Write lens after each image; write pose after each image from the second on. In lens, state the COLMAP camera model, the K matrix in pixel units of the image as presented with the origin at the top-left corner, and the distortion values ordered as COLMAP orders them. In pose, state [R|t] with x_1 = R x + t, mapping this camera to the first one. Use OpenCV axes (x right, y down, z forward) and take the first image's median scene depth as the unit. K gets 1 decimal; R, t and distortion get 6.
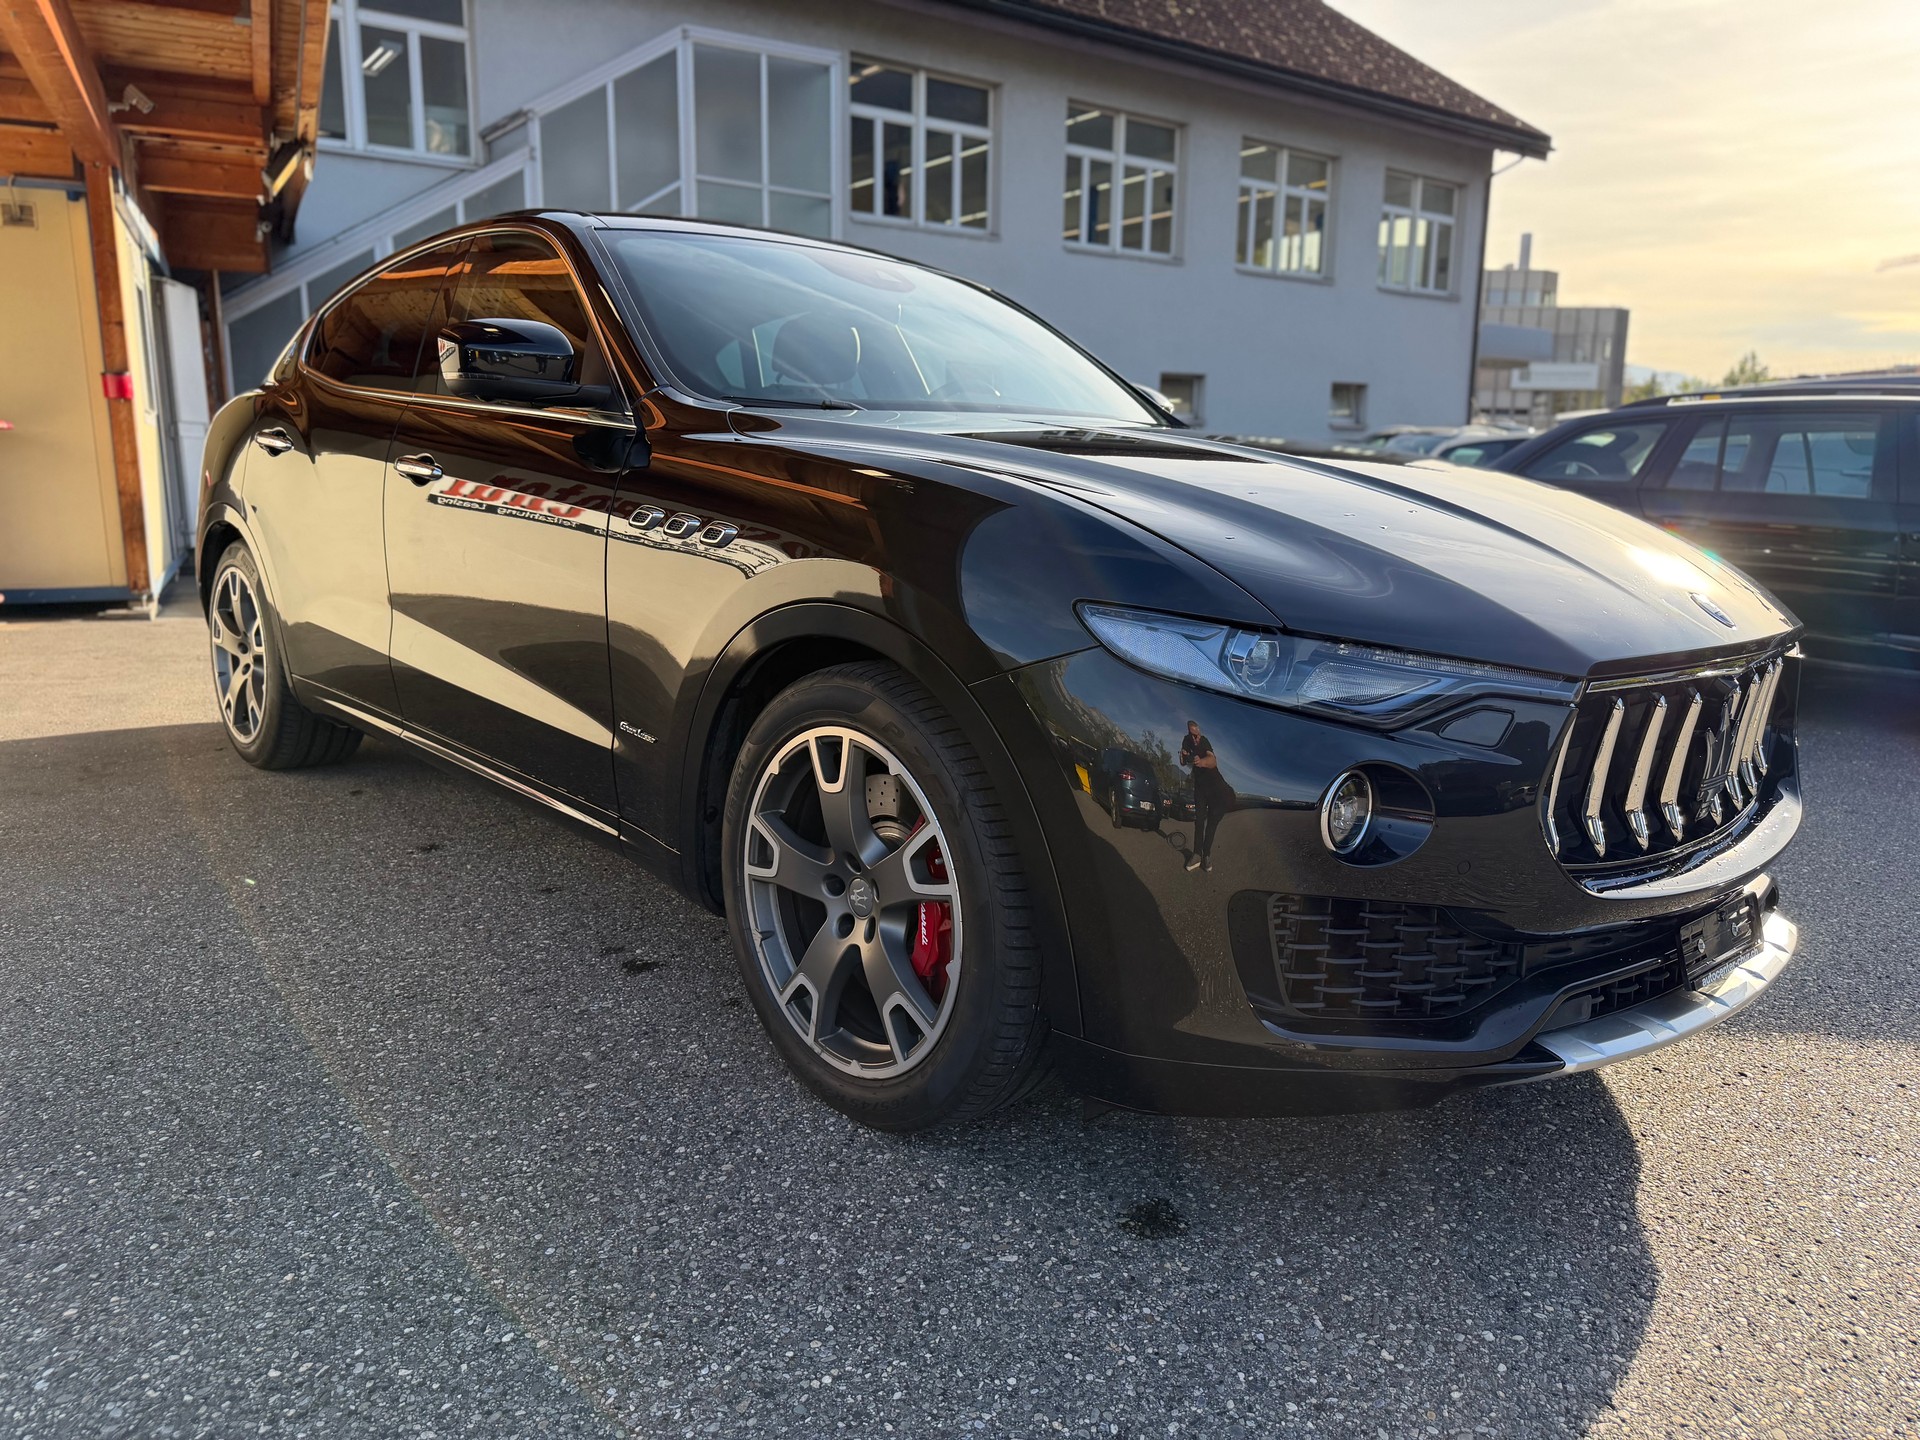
lens RADIAL K [[1369.7, 0, 950.0], [0, 1369.7, 727.1], [0, 0, 1]] dist [0.002045, 0.001076]
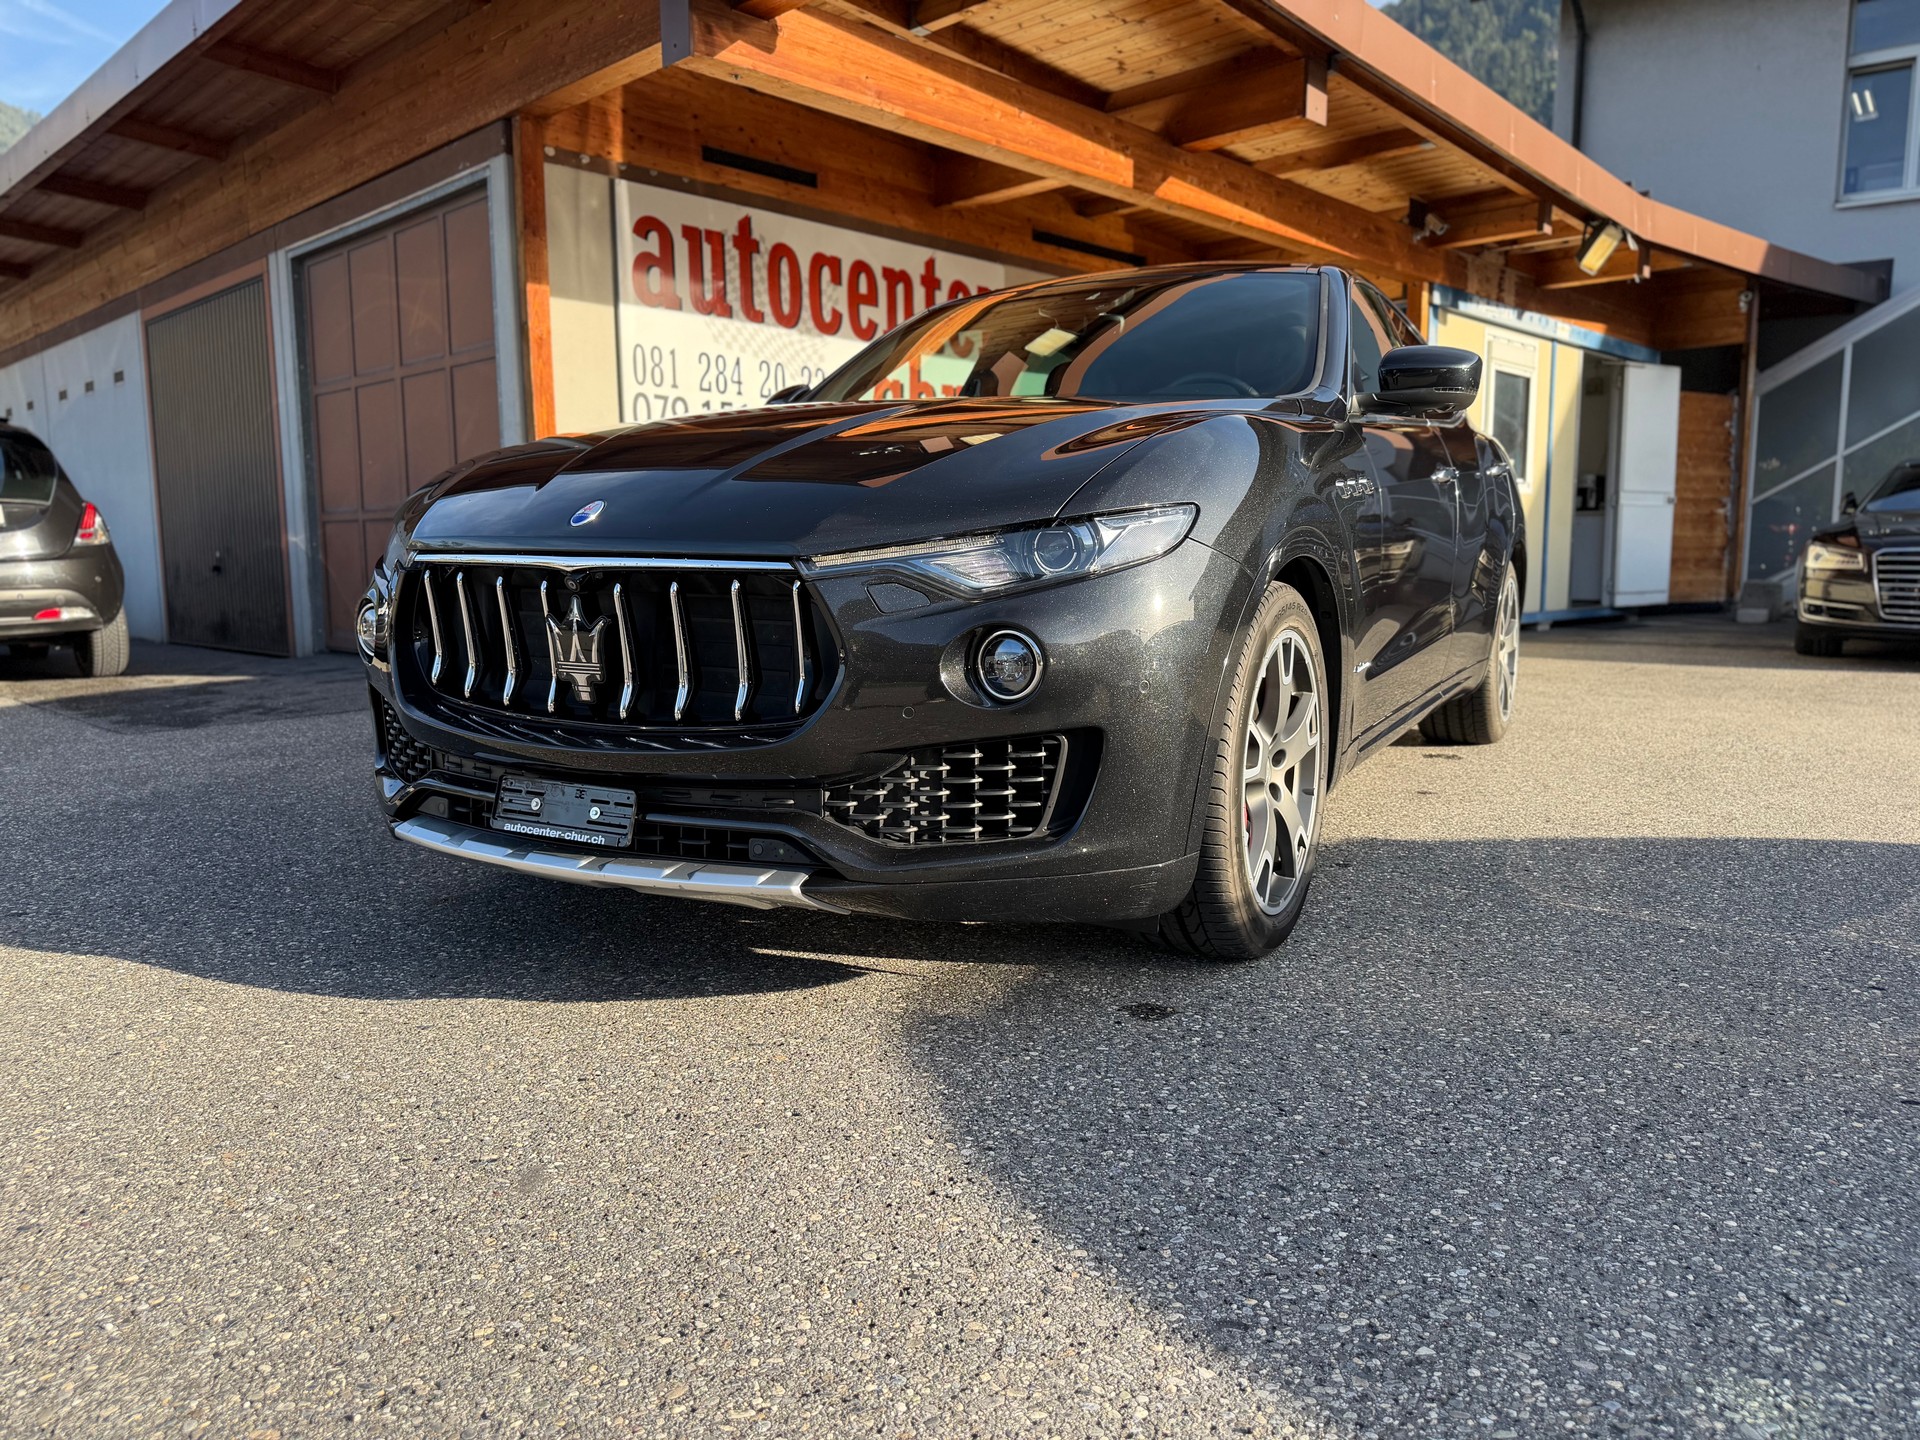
lens RADIAL K [[1353.1, 0, 979.9], [0, 1353.1, 745.2], [0, 0, 1]] dist [0.042063, -0.055853]
pose [[0.332419, 0.119216, -0.935567, 0.177209], [-0.172032, 0.983001, 0.064136, -0.002514], [0.927309, 0.139627, 0.347277, 0.098371]]
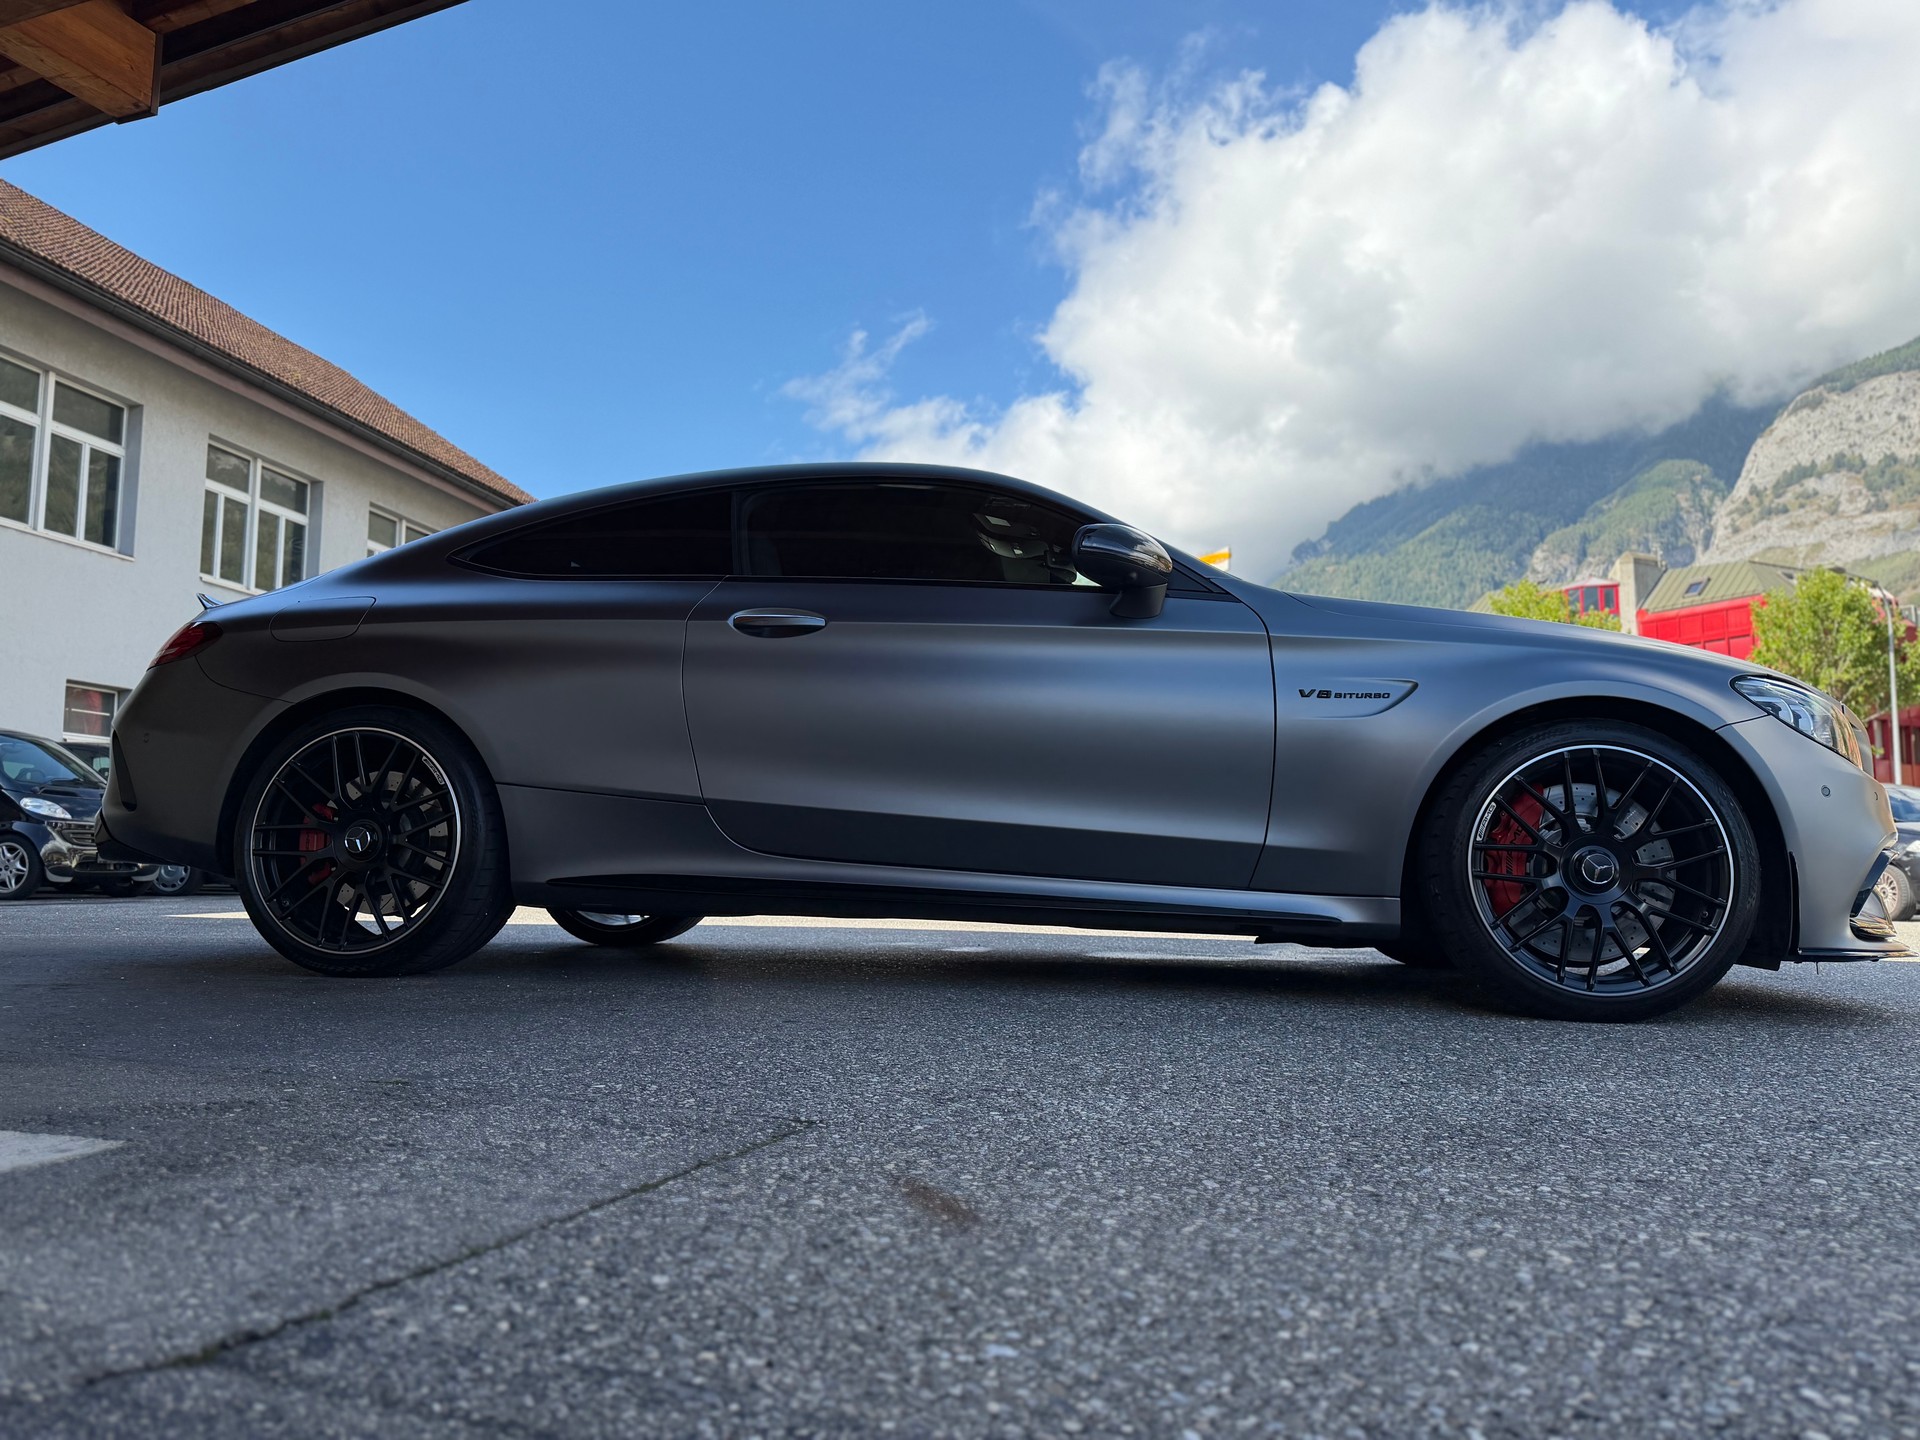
lens RADIAL K [[1357.3, 0, 960.0], [0, 1357.3, 720.0], [0, 0, 1]] dist [0.024862, -0.030970]
pose [[0.730213, 0.058283, 0.680729, -0.180486], [0.135084, 0.964370, -0.227472, 0.024618], [-0.669732, 0.258059, 0.696322, 0.037066]]
